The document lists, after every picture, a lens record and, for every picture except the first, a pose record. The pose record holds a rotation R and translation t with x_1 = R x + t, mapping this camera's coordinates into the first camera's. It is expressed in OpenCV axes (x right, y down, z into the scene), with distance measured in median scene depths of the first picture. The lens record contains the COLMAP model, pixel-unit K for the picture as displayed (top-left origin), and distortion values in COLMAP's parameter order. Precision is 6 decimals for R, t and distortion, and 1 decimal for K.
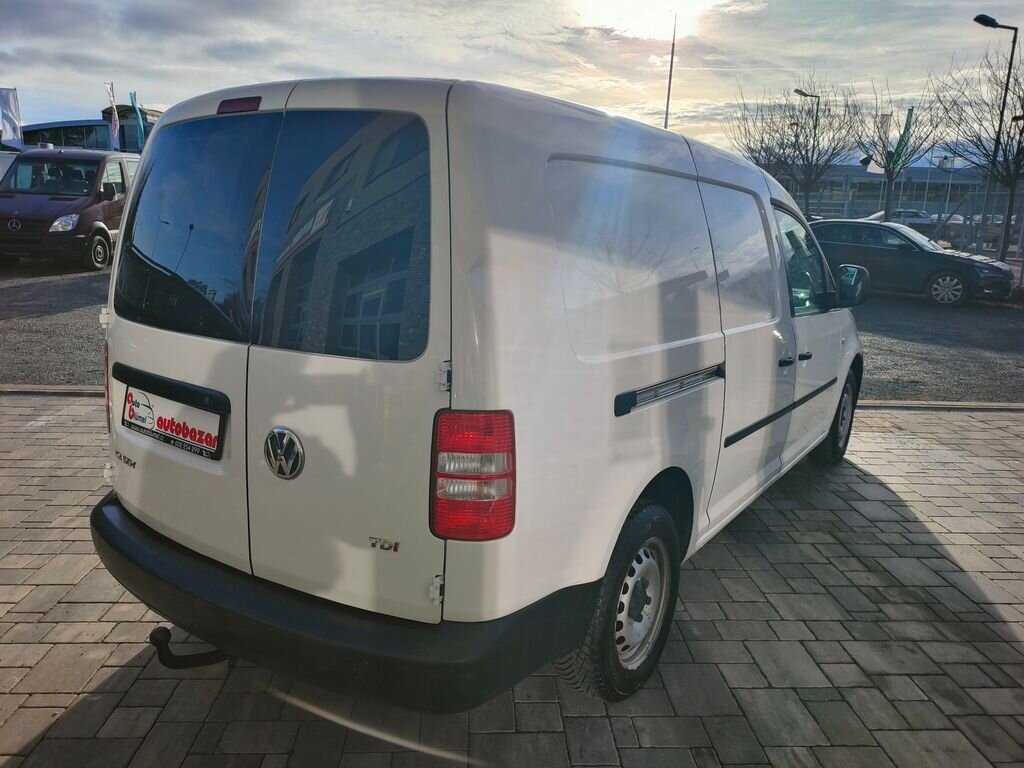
lens RADIAL K [[805.5, 0, 503.8], [0, 805.5, 387.1], [0, 0, 1]] dist [-0.007240, 0.000356]
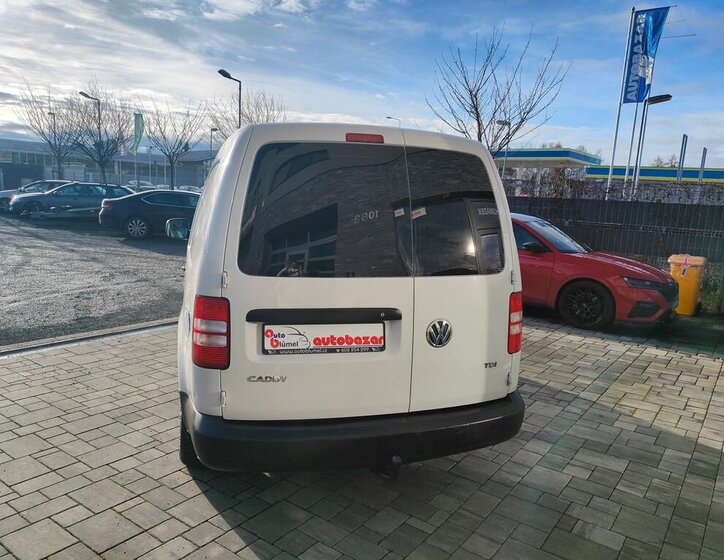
lens RADIAL K [[543.5, 0, 362.3], [0, 543.5, 281.1], [0, 0, 1]] dist [0.054440, -0.011527]
pose [[0.619576, -0.124272, 0.775037, -0.211566], [0.144871, 0.988529, 0.042692, -0.018088], [-0.771452, 0.085829, 0.630472, 0.053810]]
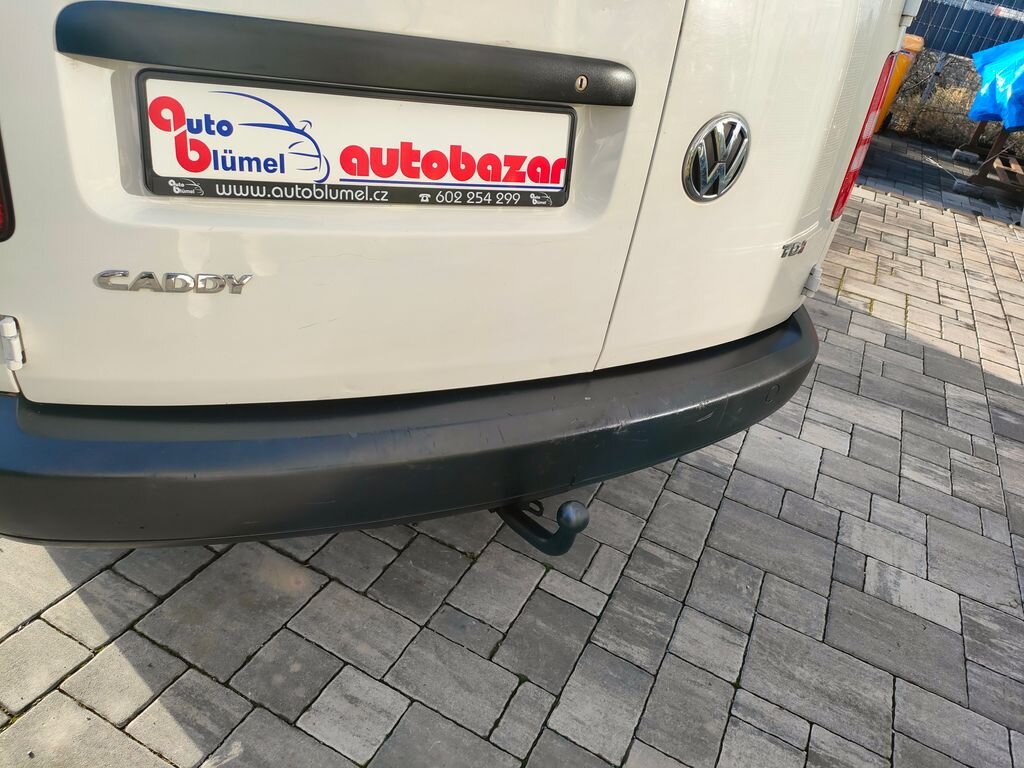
lens RADIAL K [[741.0, 0, 515.1], [0, 741.0, 384.6], [0, 0, 1]] dist [0.059604, -0.060619]
pose [[0.462243, -0.432635, 0.774053, -0.137588], [0.027359, 0.879450, 0.475205, -0.006776], [-0.886331, -0.198483, 0.418356, 0.136570]]
